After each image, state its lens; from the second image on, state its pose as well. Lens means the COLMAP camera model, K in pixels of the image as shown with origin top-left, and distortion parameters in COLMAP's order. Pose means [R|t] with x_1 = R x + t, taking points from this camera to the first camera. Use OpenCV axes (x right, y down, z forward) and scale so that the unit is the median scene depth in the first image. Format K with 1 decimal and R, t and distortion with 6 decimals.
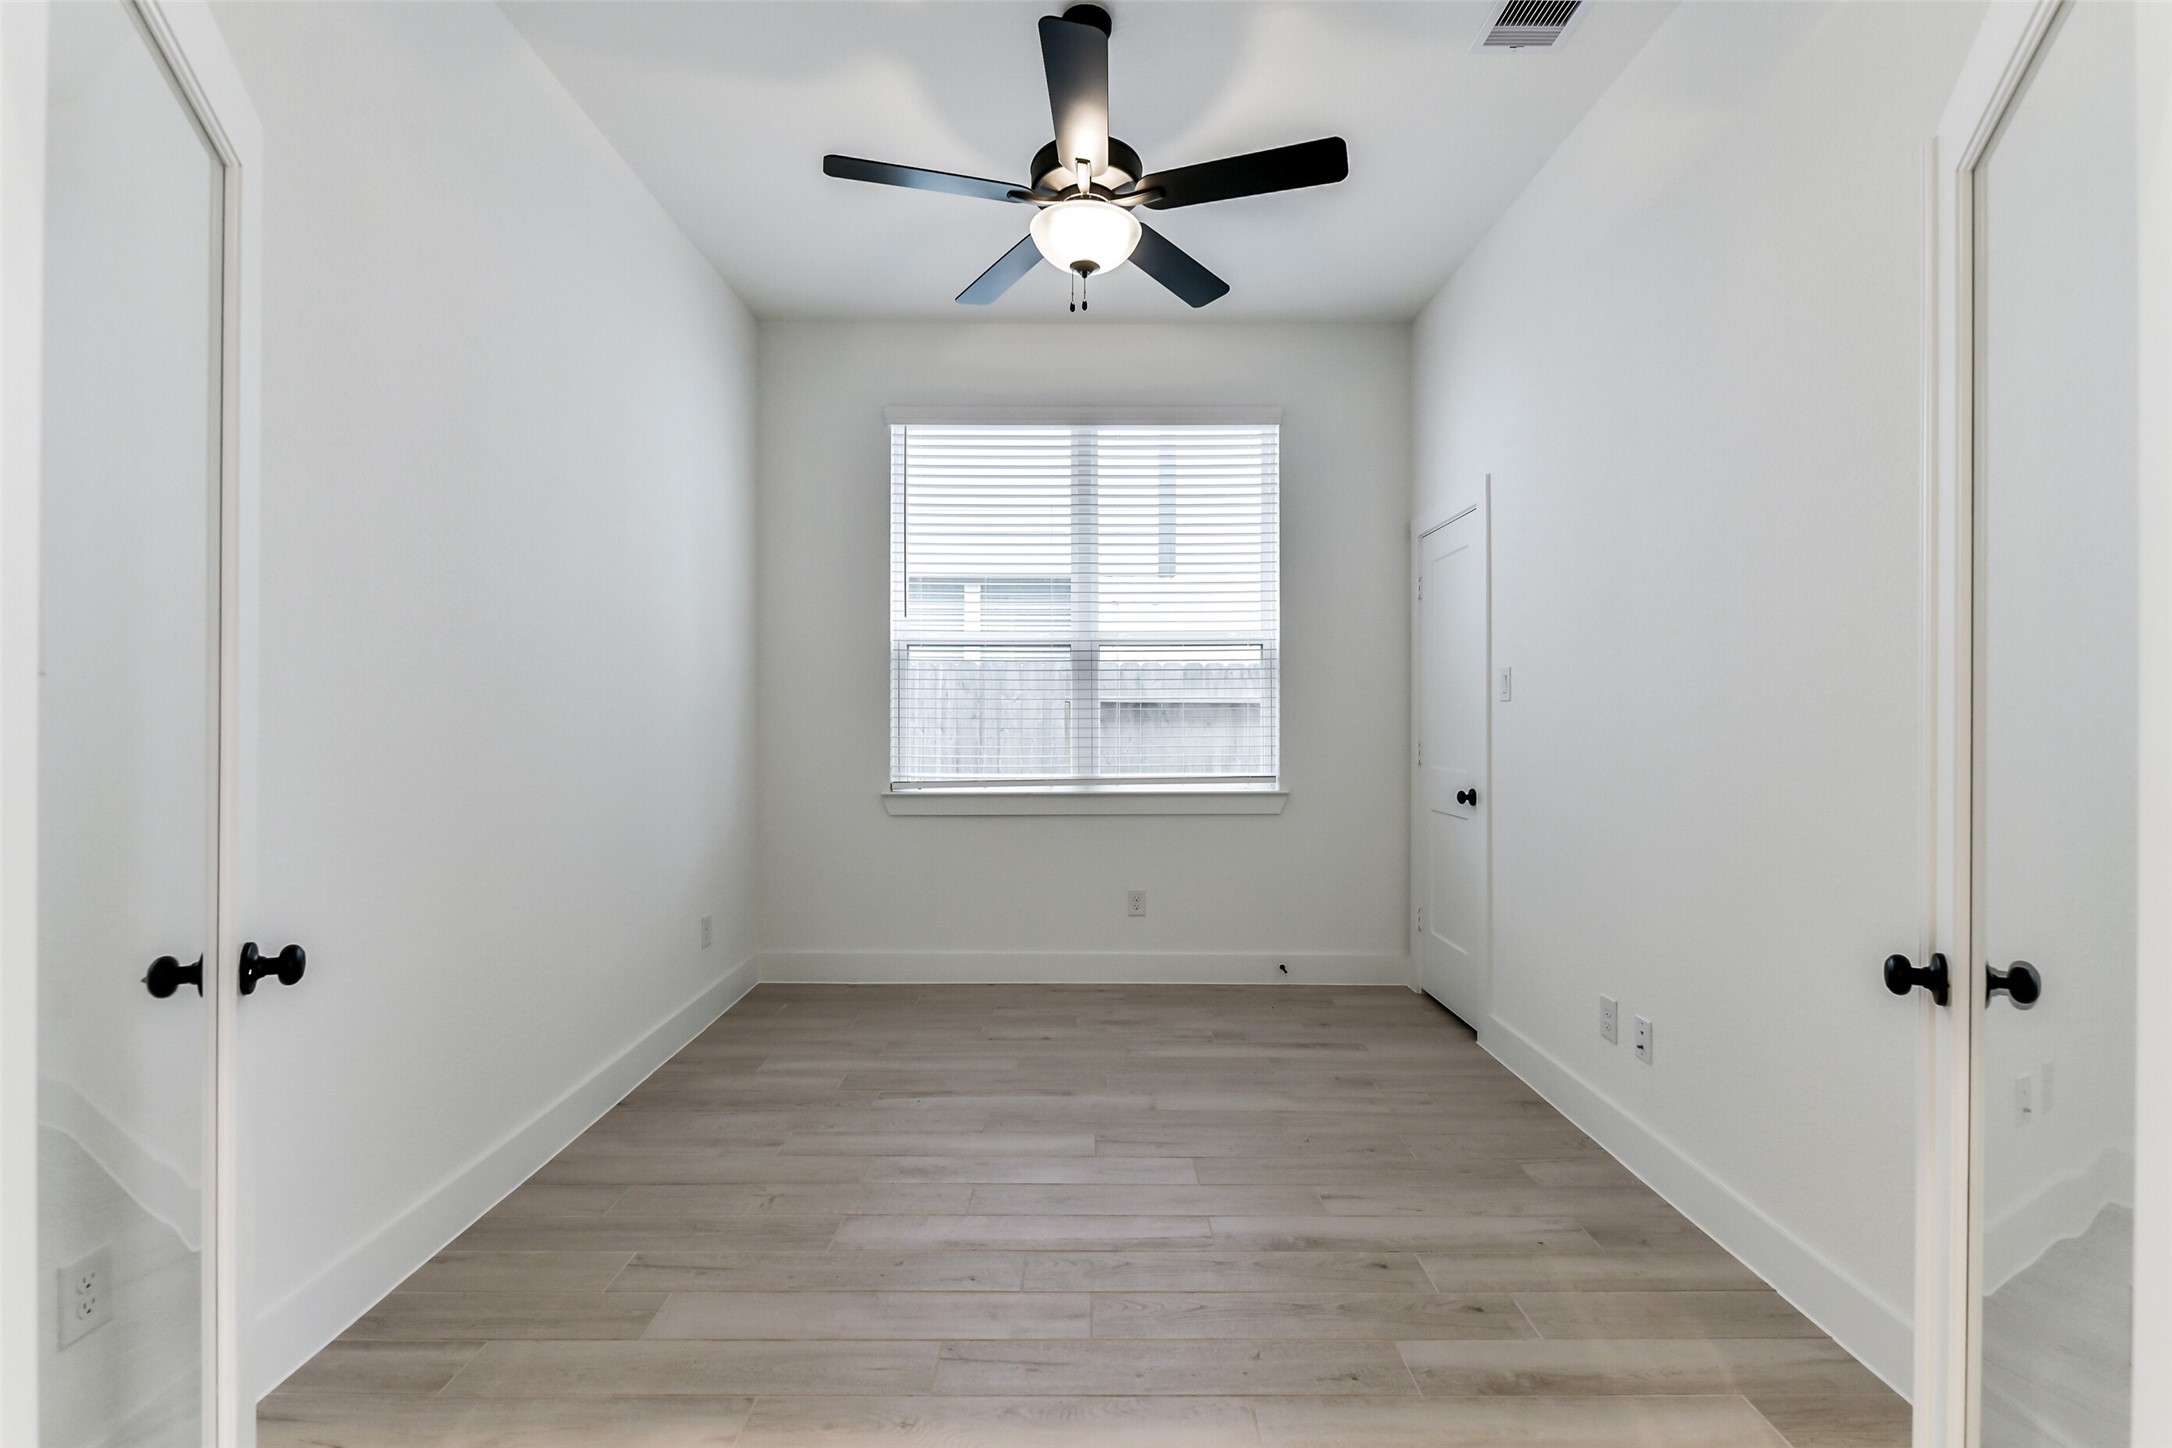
lens RADIAL K [[933.3, 0, 1088.9], [0, 933.3, 718.6], [0, 0, 1]] dist [0.011672, -0.006452]
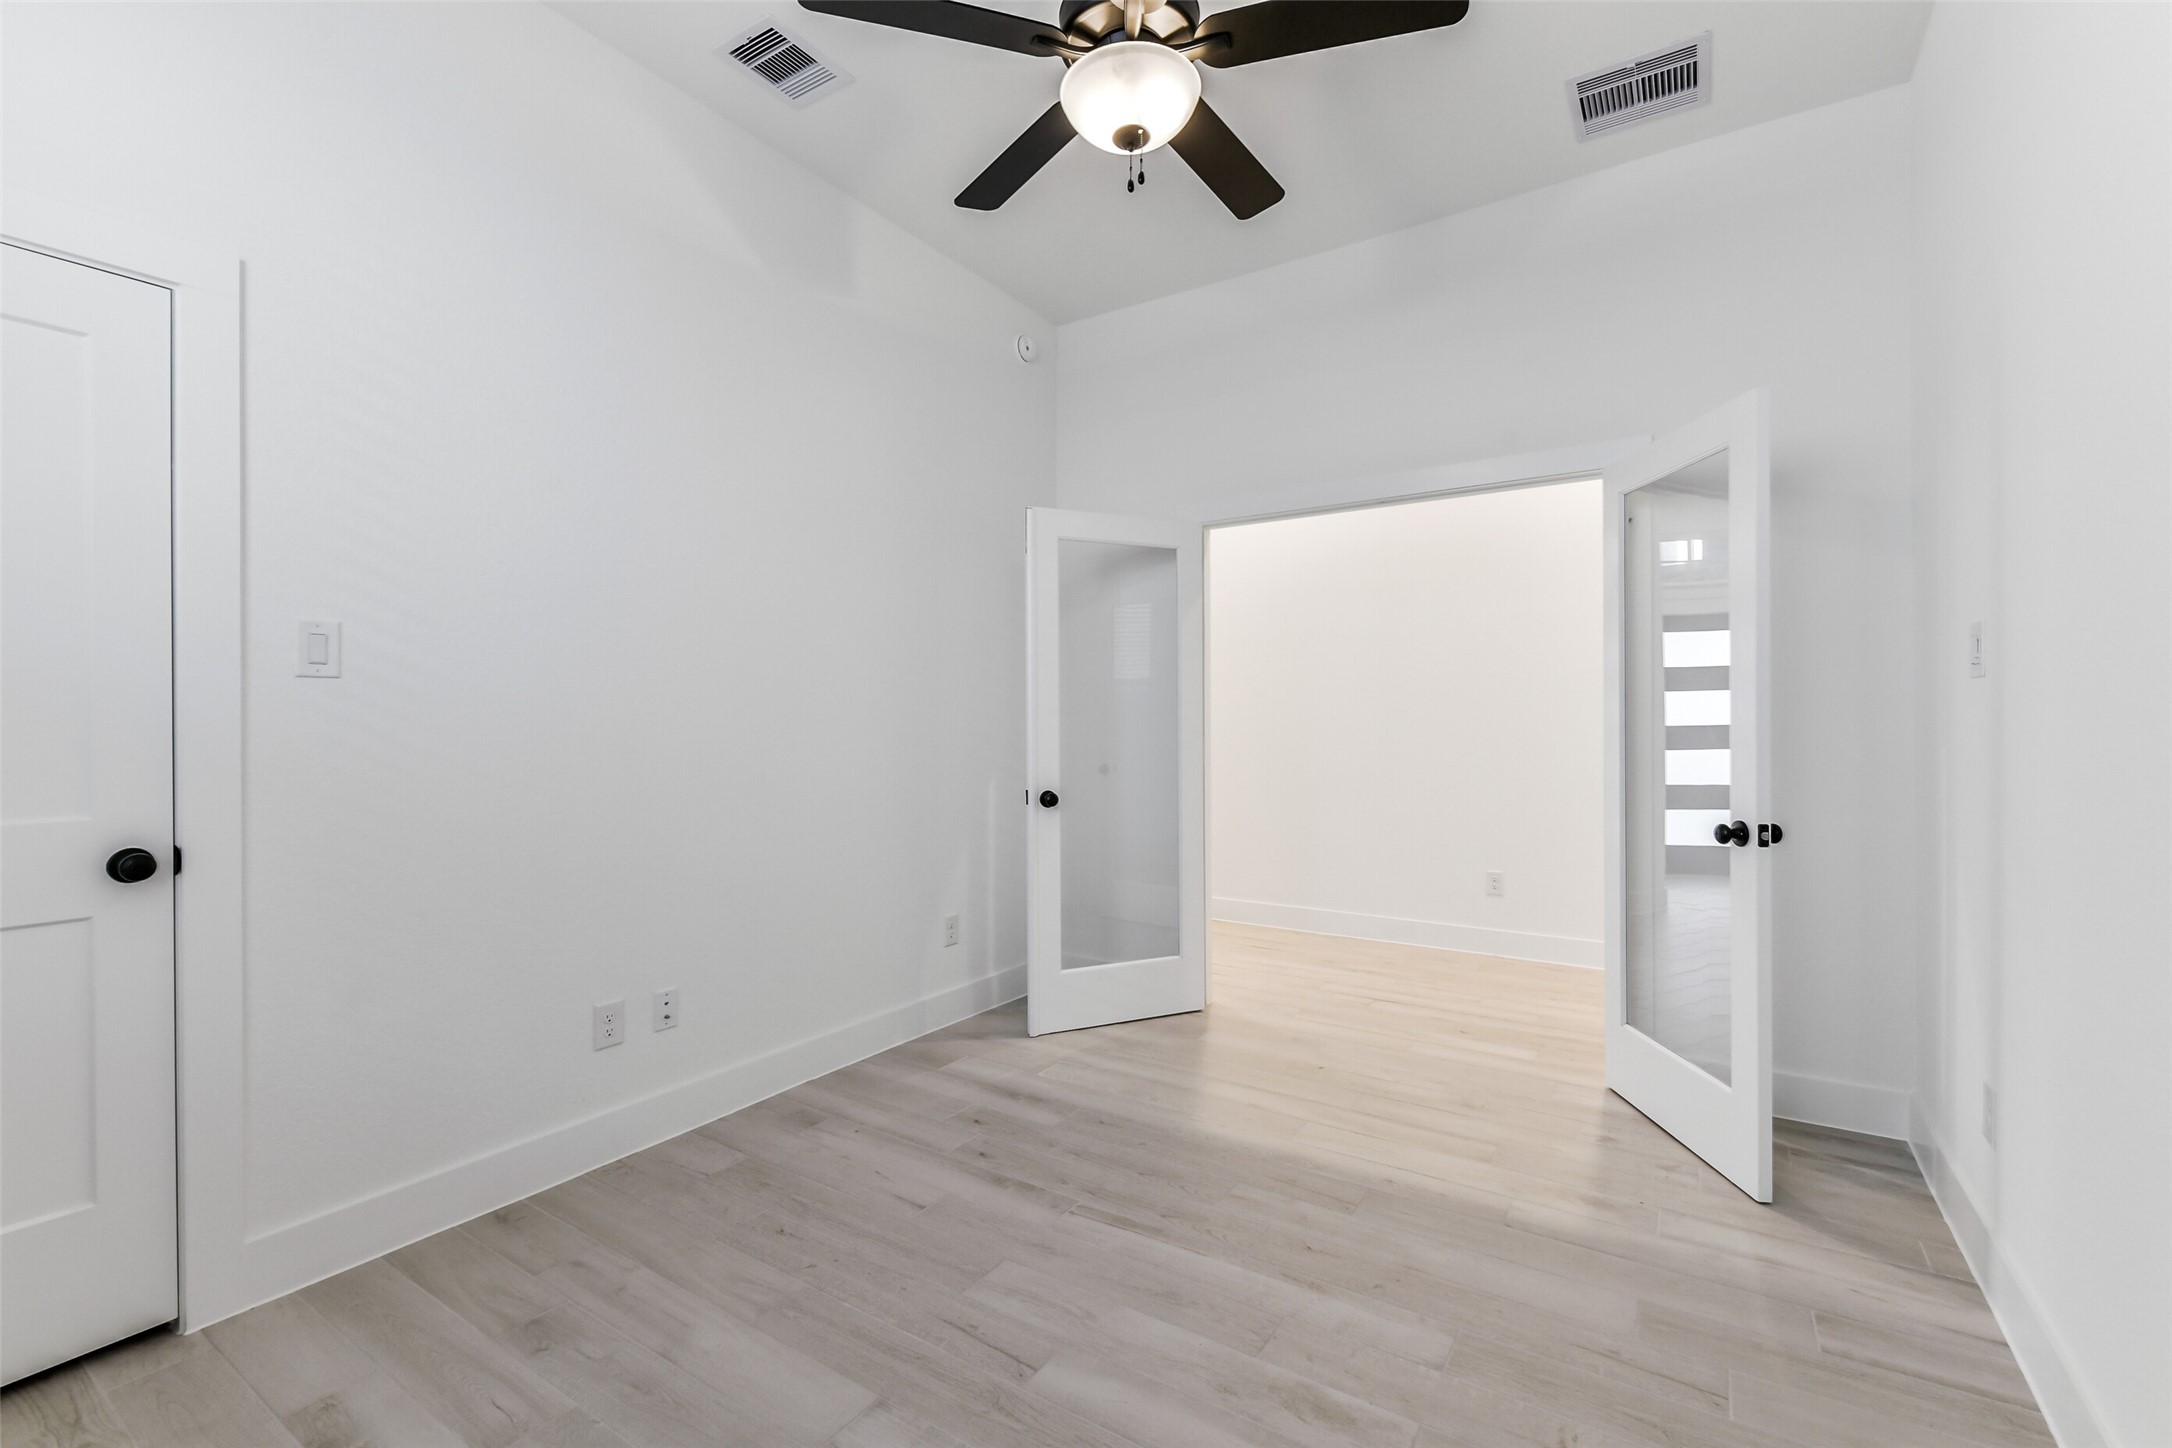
lens RADIAL K [[933.3, 0, 1092.8], [0, 933.3, 720.8], [0, 0, 1]] dist [0.011672, -0.006452]
pose [[-0.836876, 0.000005, 0.547392, -0.444309], [0.000993, 0.999998, 0.001509, 0.013208], [-0.547391, 0.001806, -0.836875, 1.808921]]
